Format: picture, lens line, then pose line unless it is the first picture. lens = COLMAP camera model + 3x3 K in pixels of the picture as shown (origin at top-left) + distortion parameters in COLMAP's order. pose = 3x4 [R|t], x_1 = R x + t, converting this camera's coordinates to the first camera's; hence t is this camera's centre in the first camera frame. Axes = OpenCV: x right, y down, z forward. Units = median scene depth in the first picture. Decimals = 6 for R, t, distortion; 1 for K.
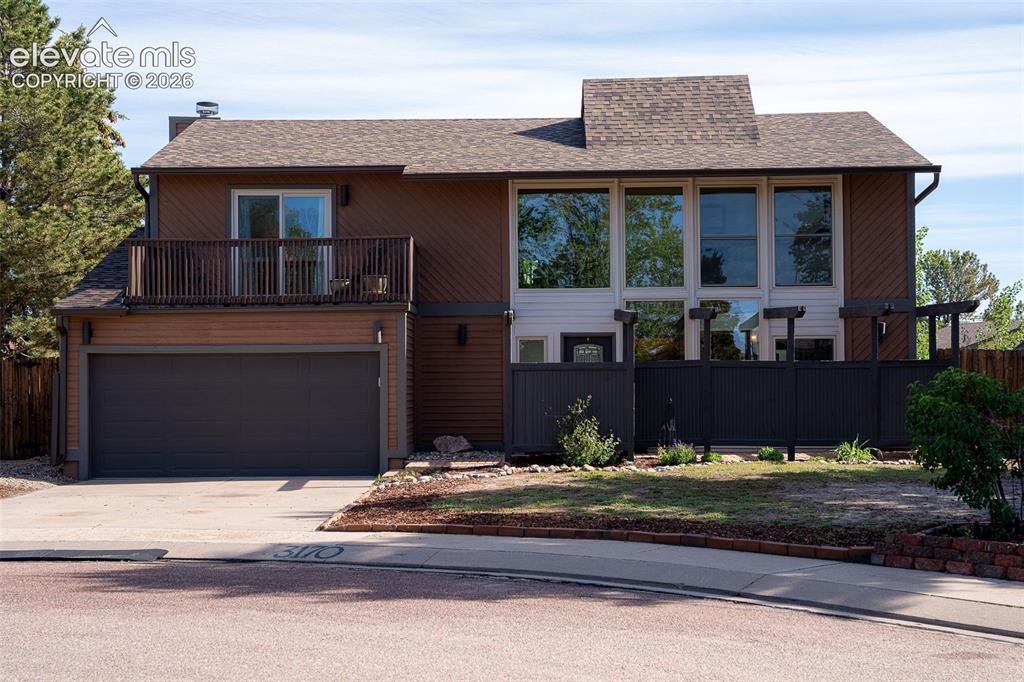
lens RADIAL K [[1646.2, 0, 512.0], [0, 1646.2, 341.0], [0, 0, 1]] dist [0.178283, -0.077063]
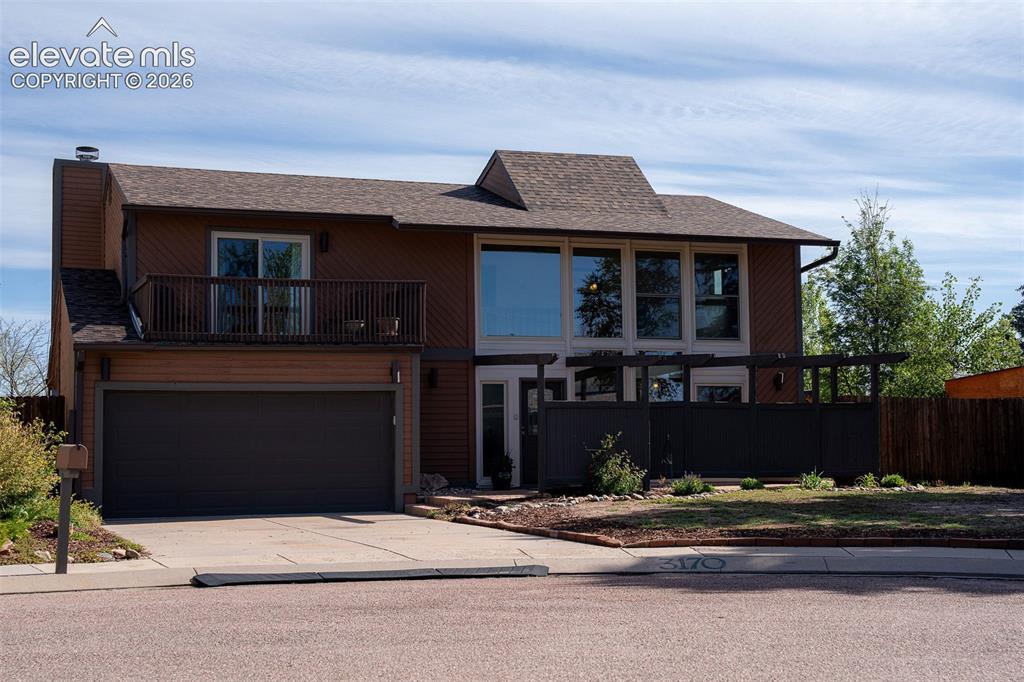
lens RADIAL K [[1468.0, 0, 512.0], [0, 1468.0, 341.0], [0, 0, 1]] dist [0.144445, 0.011360]
pose [[0.932767, 0.023790, 0.359694, -0.325216], [-0.005513, 0.998645, -0.051752, 0.021168], [-0.360437, 0.046290, 0.931634, 0.100411]]
